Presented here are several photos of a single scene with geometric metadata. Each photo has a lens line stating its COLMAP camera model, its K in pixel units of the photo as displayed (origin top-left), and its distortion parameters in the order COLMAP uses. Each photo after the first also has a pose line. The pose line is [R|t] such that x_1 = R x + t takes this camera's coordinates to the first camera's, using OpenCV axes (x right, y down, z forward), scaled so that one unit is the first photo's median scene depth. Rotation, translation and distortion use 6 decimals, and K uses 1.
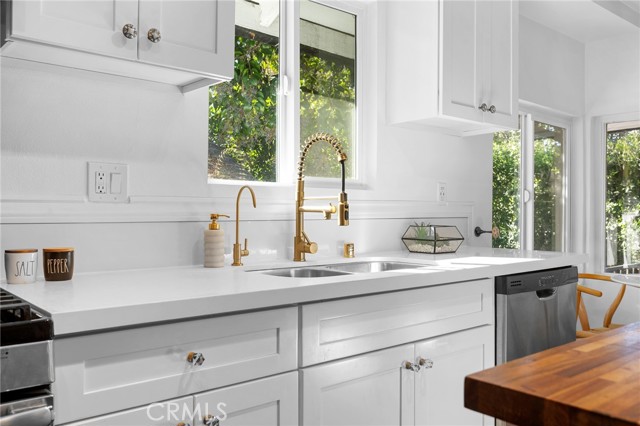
lens RADIAL K [[550.6, 0, 320.0], [0, 550.6, 213.0], [0, 0, 1]] dist [0.001329, -0.000347]
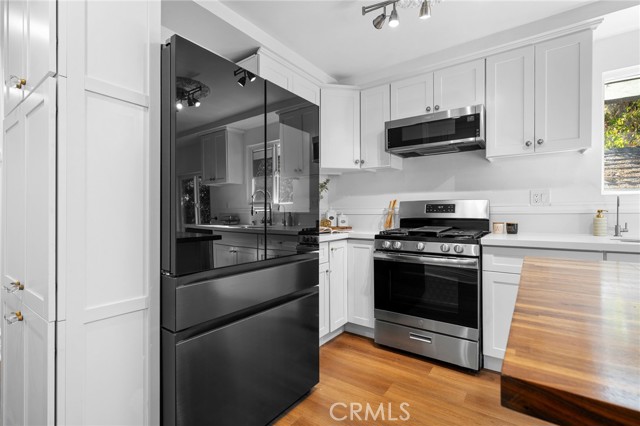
lens RADIAL K [[293.3, 0, 320.0], [0, 293.3, 213.0], [0, 0, 1]] dist [0.019383, 0.000043]
pose [[0.234168, 0.001283, -0.972195, 0.695136], [0.008653, 0.999957, 0.003404, 0.000318], [0.972158, -0.009210, 0.234147, -0.288238]]
